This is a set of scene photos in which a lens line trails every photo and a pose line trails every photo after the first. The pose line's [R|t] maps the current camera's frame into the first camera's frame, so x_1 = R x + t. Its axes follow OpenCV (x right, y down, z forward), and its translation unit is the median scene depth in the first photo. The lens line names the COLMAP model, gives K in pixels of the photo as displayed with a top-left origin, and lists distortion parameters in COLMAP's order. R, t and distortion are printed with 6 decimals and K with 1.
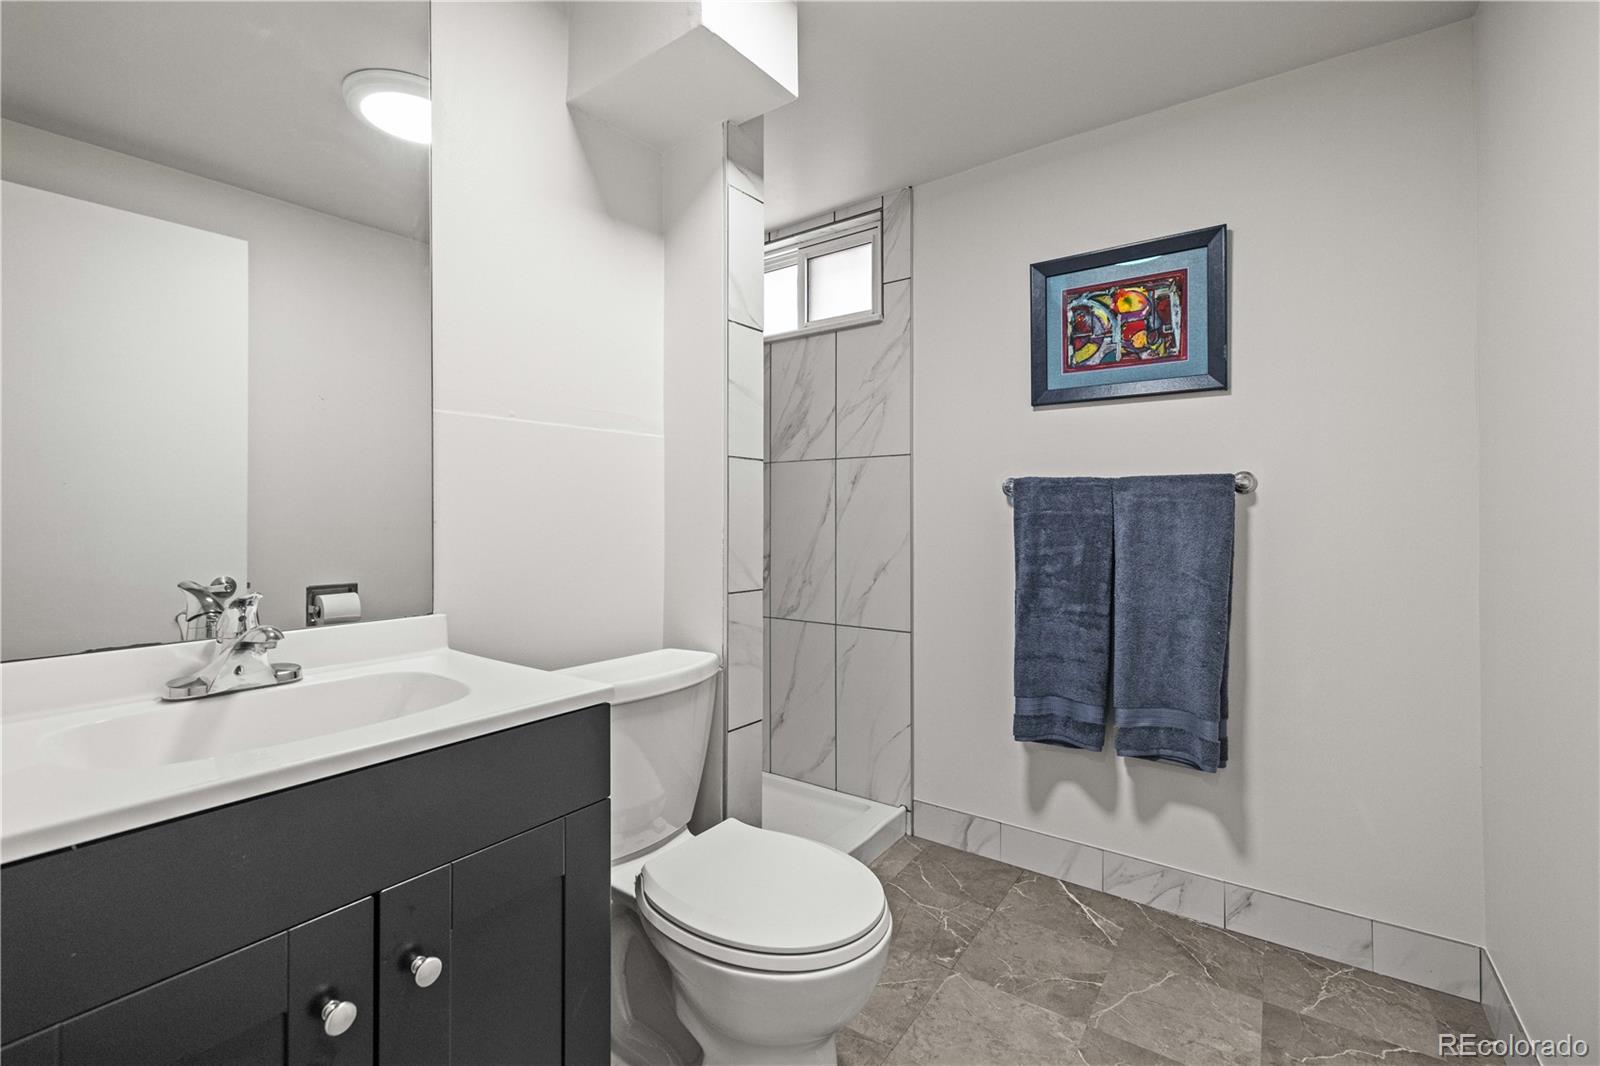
lens RADIAL K [[684.8, 0, 798.8], [0, 684.8, 521.8], [0, 0, 1]] dist [0.001570, -0.001713]
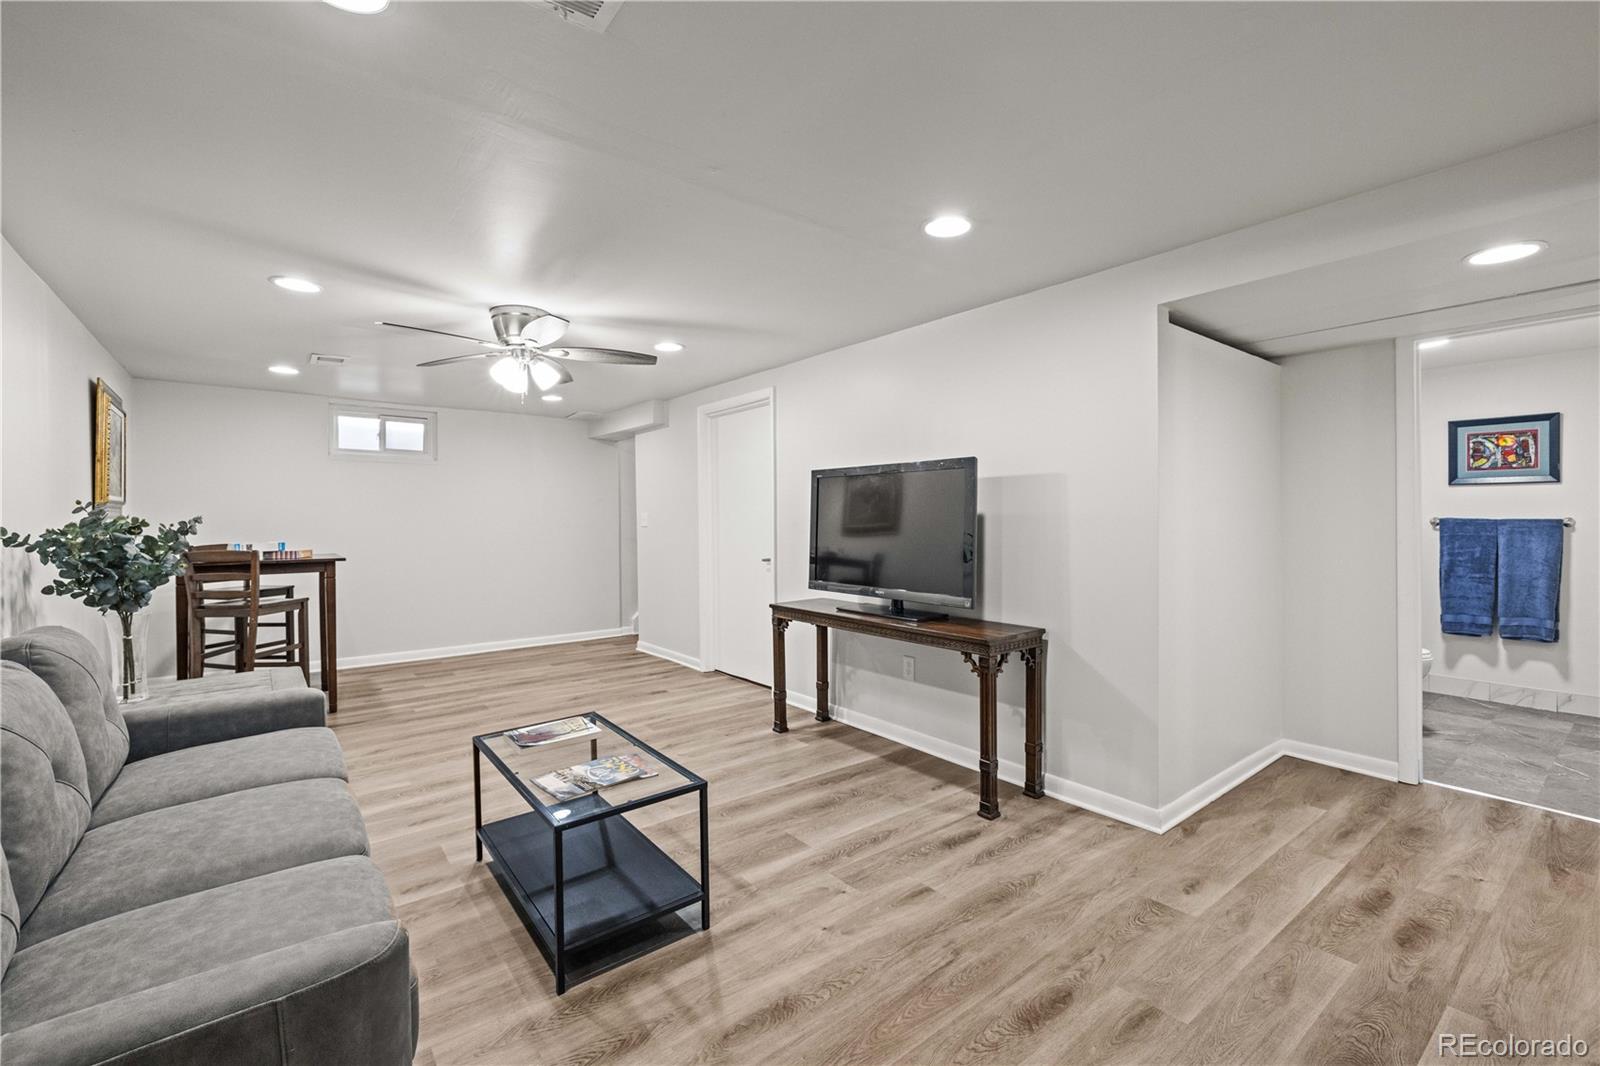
lens RADIAL K [[684.8, 0, 798.3], [0, 684.8, 527.0], [0, 0, 1]] dist [0.001570, -0.001713]
pose [[0.955758, -0.002127, -0.294146, -1.125902], [0.005194, 0.999940, 0.009646, -0.073479], [0.294107, -0.010747, 0.955712, -1.919504]]
